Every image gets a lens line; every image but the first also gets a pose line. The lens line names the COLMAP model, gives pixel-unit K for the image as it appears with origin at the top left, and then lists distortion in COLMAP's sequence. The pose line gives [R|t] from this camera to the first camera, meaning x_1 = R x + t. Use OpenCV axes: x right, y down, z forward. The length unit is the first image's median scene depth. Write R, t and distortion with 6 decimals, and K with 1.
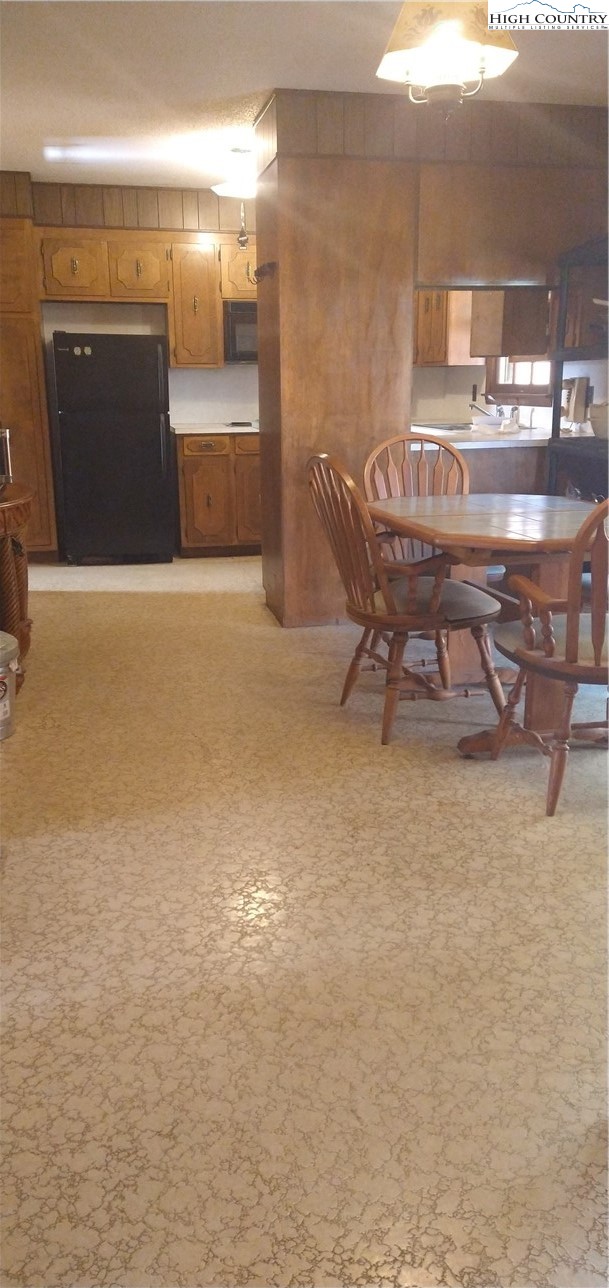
lens RADIAL K [[954.9, 0, 304.5], [0, 954.9, 644.0], [0, 0, 1]] dist [0.000590, -0.001415]
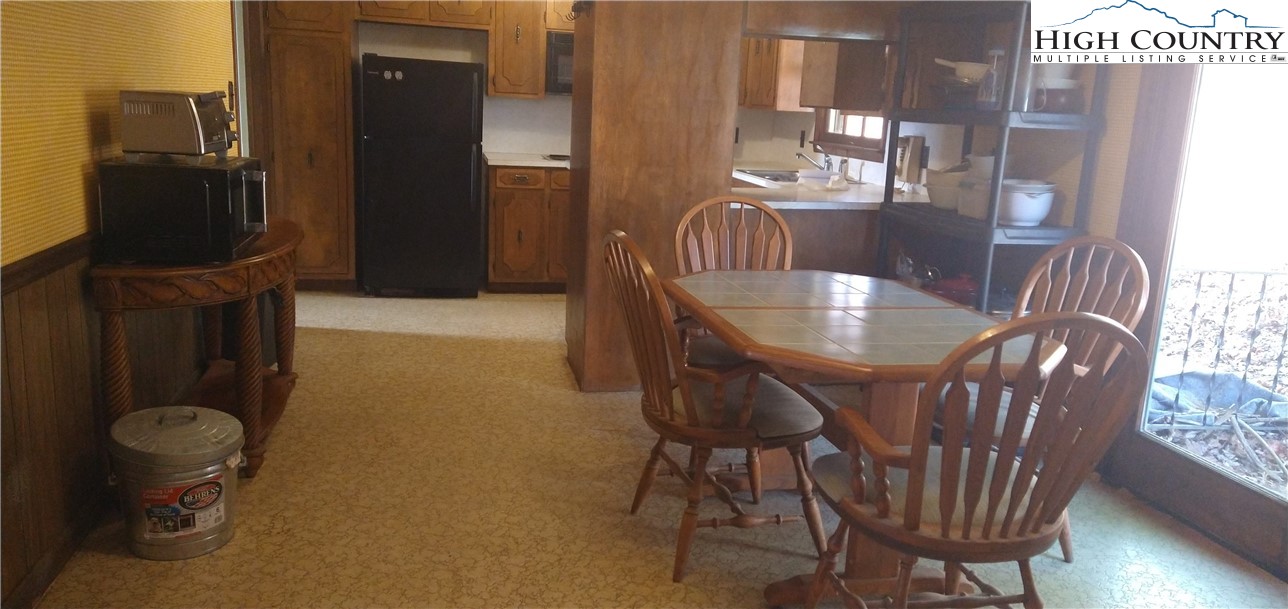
lens RADIAL K [[954.9, 0, 638.8], [0, 954.9, 303.4], [0, 0, 1]] dist [0.000590, -0.001415]
pose [[0.998361, 0.055466, 0.014111, 0.014967], [-0.054408, 0.996291, -0.066670, -0.044059], [-0.017756, 0.065793, 0.997675, 0.090865]]
